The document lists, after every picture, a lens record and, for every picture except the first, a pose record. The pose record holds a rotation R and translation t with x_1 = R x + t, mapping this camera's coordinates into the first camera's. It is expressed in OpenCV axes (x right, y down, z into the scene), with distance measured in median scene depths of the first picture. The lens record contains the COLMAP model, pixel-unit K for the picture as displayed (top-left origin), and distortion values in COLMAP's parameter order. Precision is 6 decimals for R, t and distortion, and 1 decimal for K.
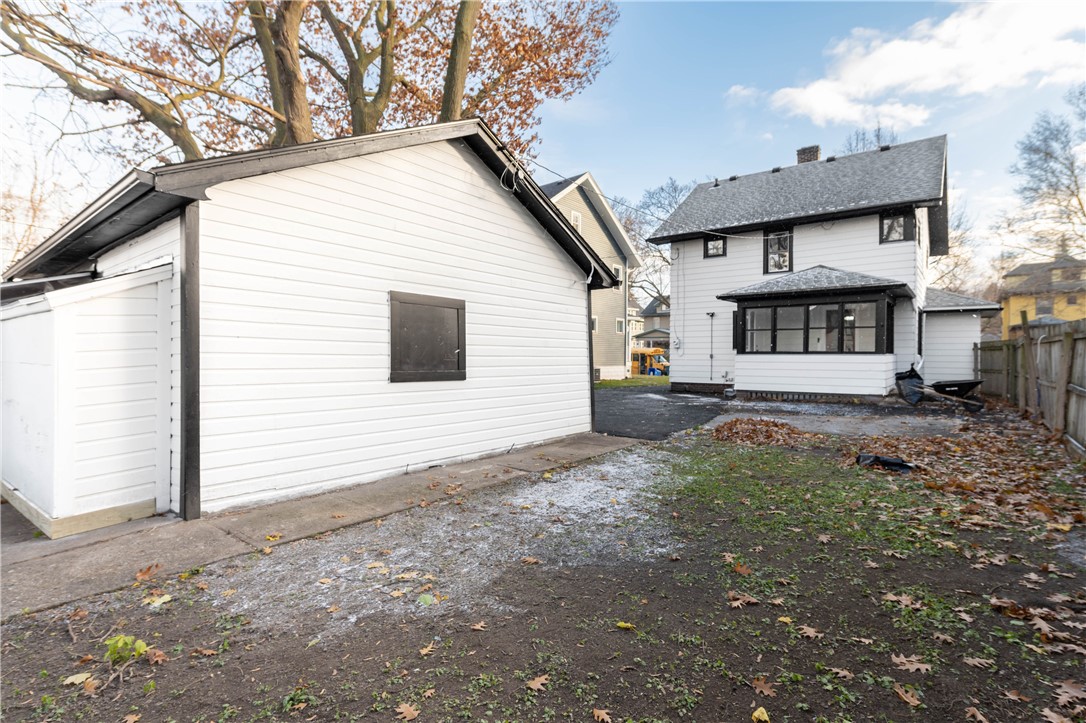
lens RADIAL K [[518.9, 0, 551.4], [0, 518.9, 362.2], [0, 0, 1]] dist [-0.002543, -0.000494]
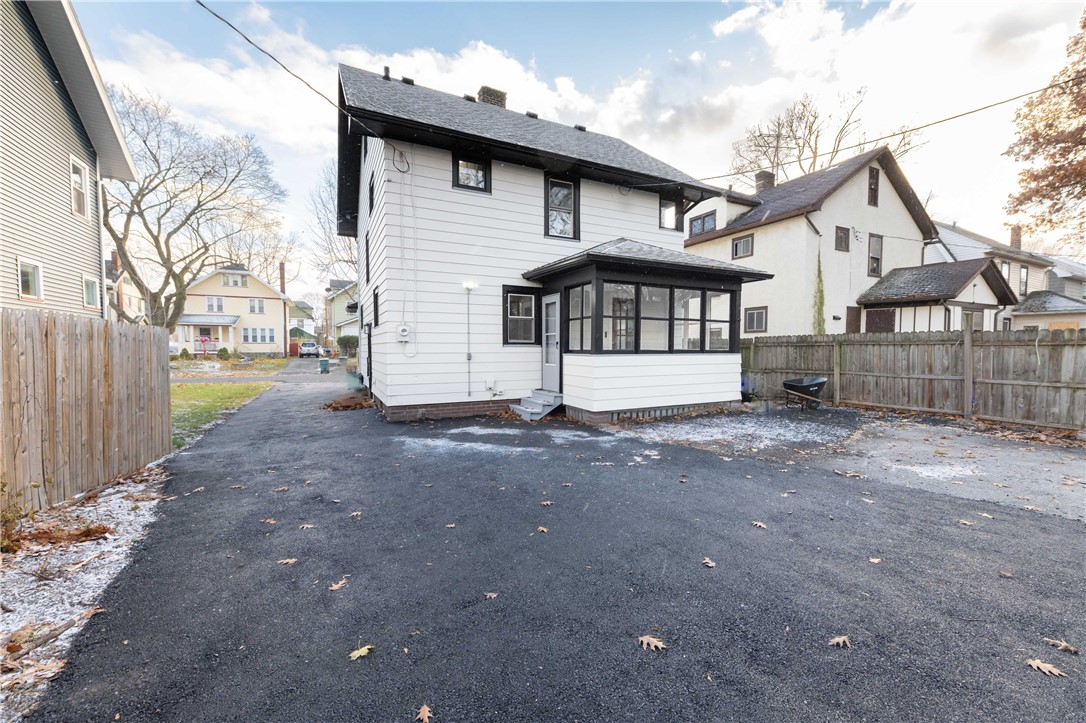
lens RADIAL K [[455.9, 0, 572.8], [0, 455.9, 368.0], [0, 0, 1]] dist [0.000612, 0.000137]
pose [[0.399858, -0.042982, 0.915569, -0.126313], [0.011819, 0.999059, 0.041740, -0.018880], [-0.916501, -0.005869, 0.399990, 0.681912]]
